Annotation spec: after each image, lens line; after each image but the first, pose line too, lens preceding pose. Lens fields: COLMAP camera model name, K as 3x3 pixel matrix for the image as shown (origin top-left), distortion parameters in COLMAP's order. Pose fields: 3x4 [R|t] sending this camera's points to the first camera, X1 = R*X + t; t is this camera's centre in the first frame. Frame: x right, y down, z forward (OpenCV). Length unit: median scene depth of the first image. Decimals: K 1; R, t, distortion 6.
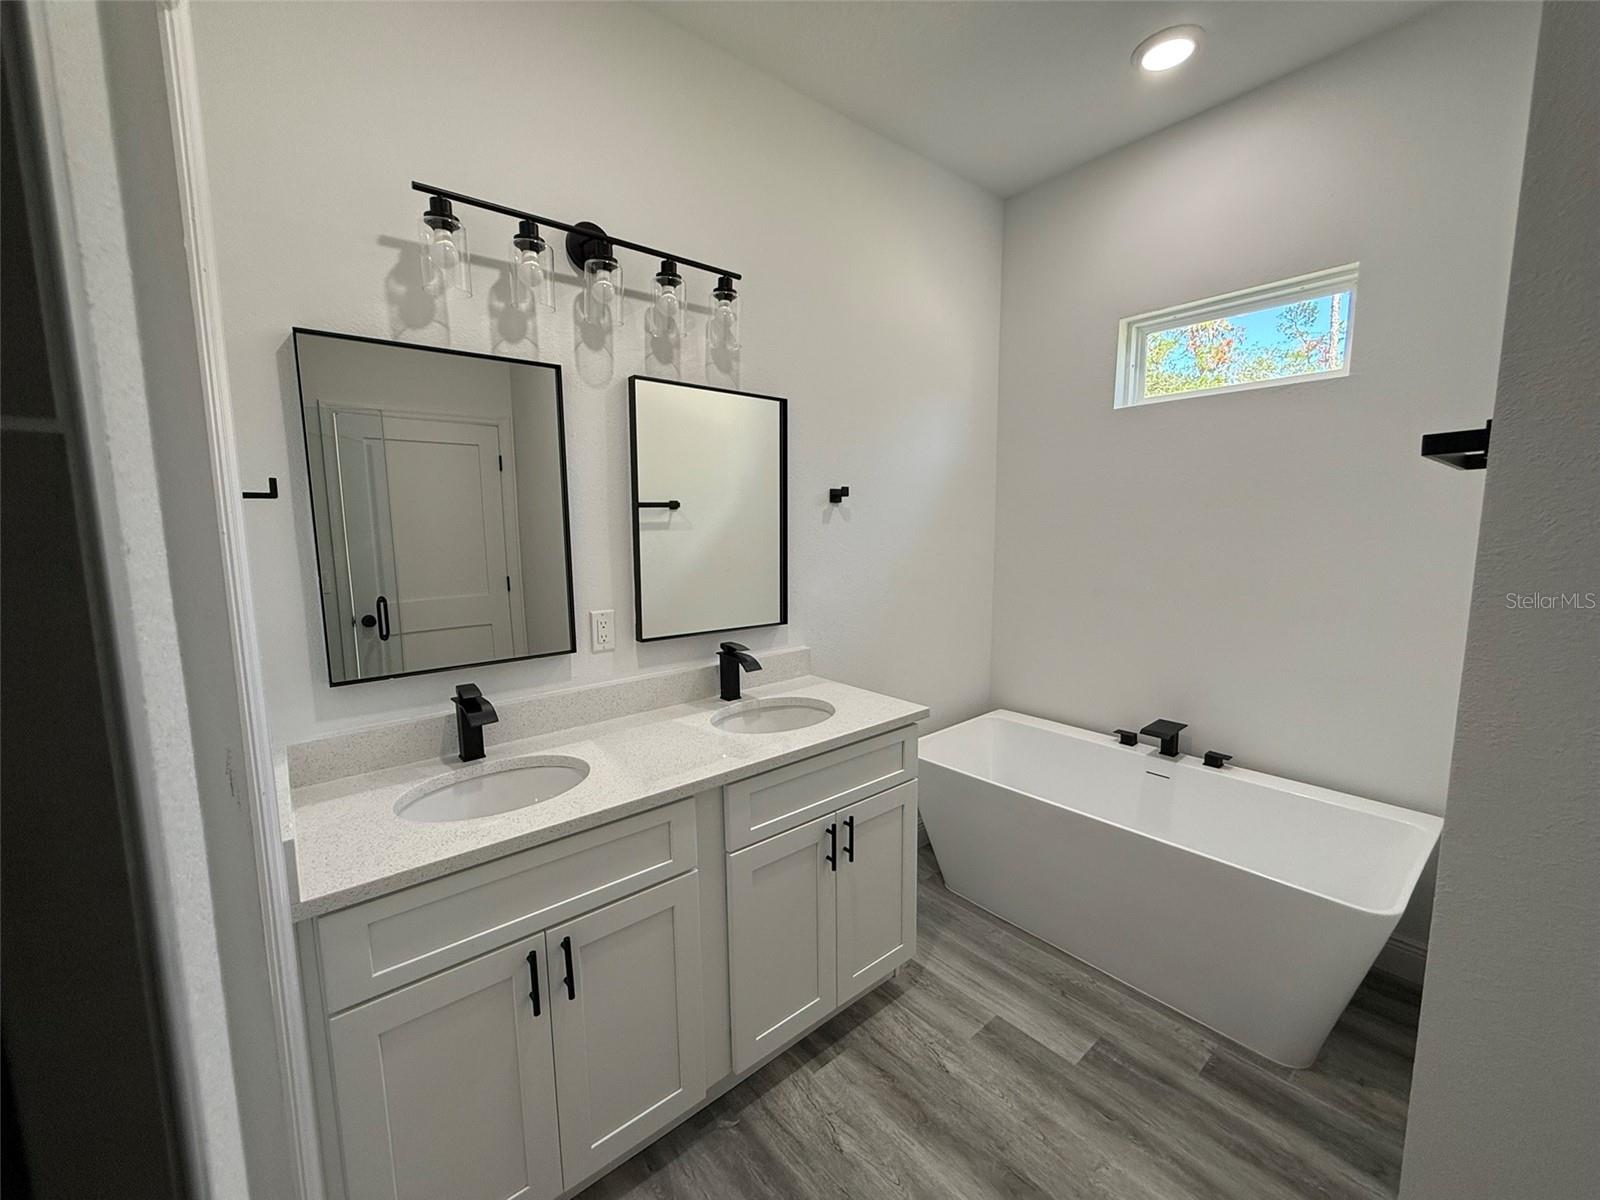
lens RADIAL K [[641.1, 0, 795.7], [0, 641.1, 594.5], [0, 0, 1]] dist [-0.004086, 0.000135]
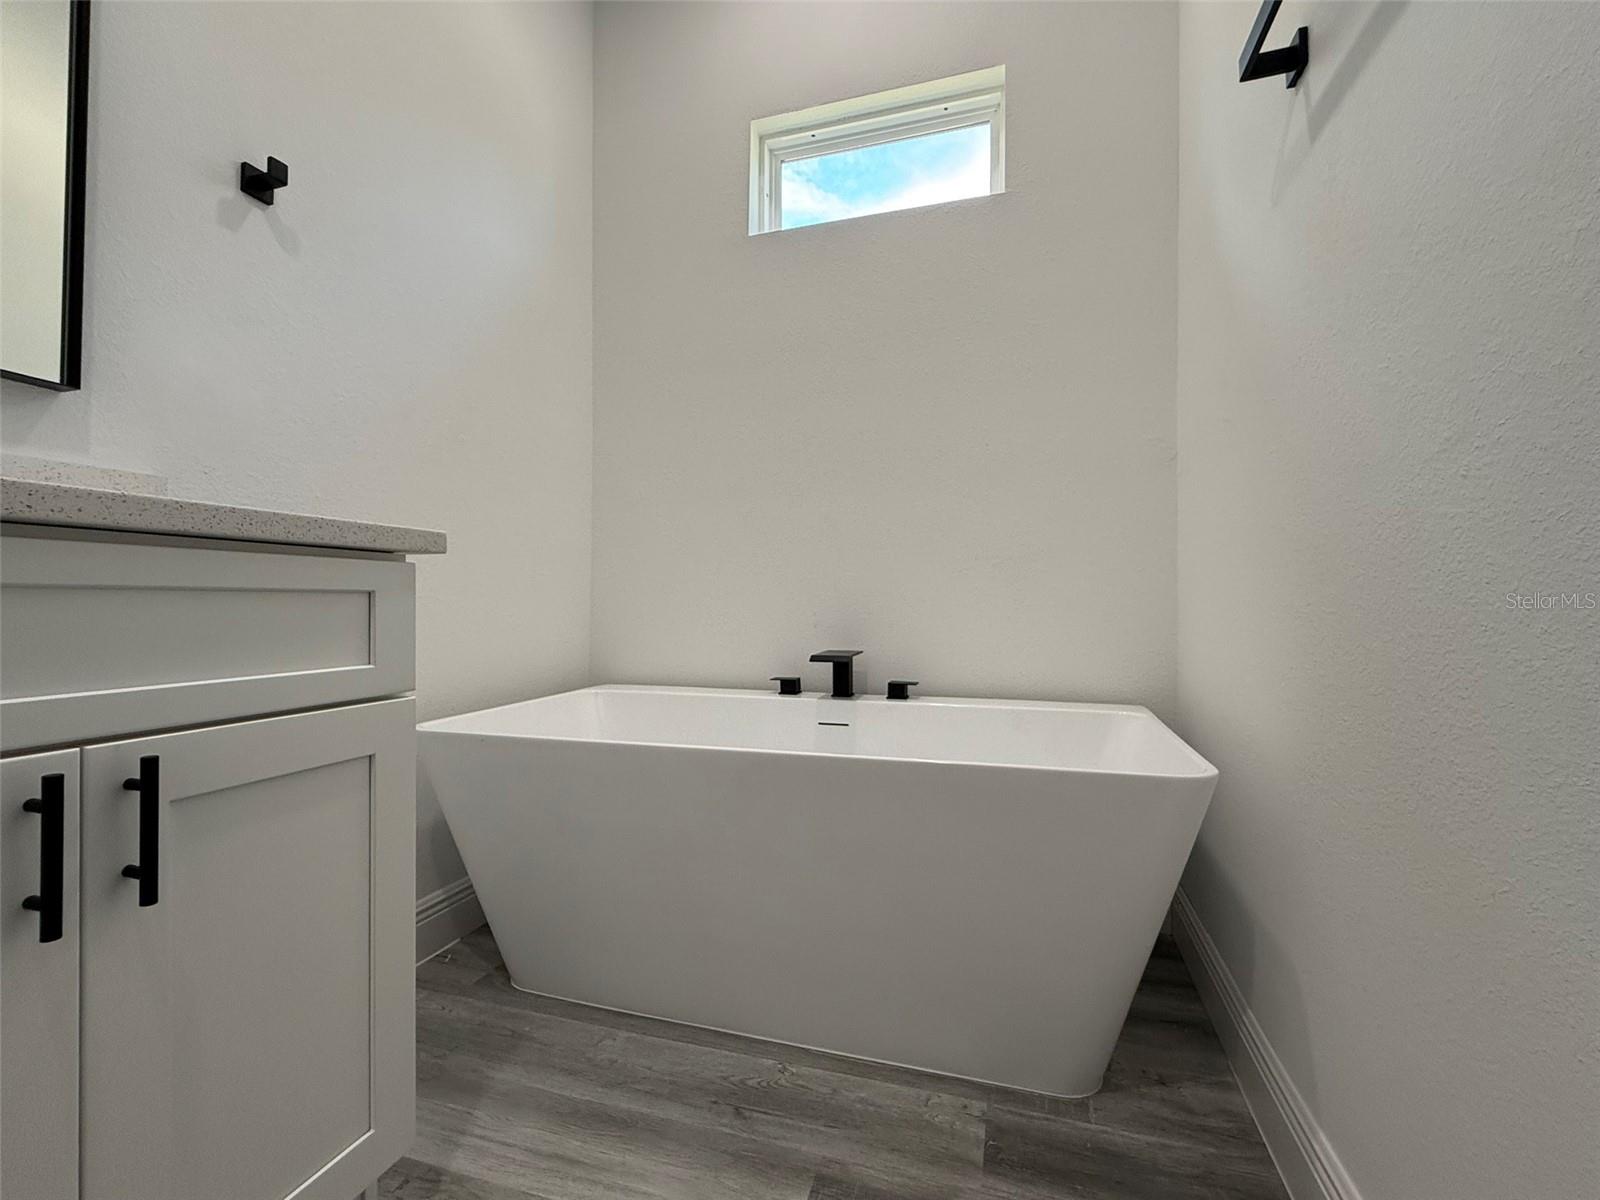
lens RADIAL K [[705.6, 0, 794.5], [0, 705.6, 596.4], [0, 0, 1]] dist [-0.001318, -0.000003]
pose [[0.842395, 0.016238, 0.538616, 0.133783], [0.055741, 0.991558, -0.117073, 0.261667], [-0.535970, 0.128645, 0.834378, 0.417333]]
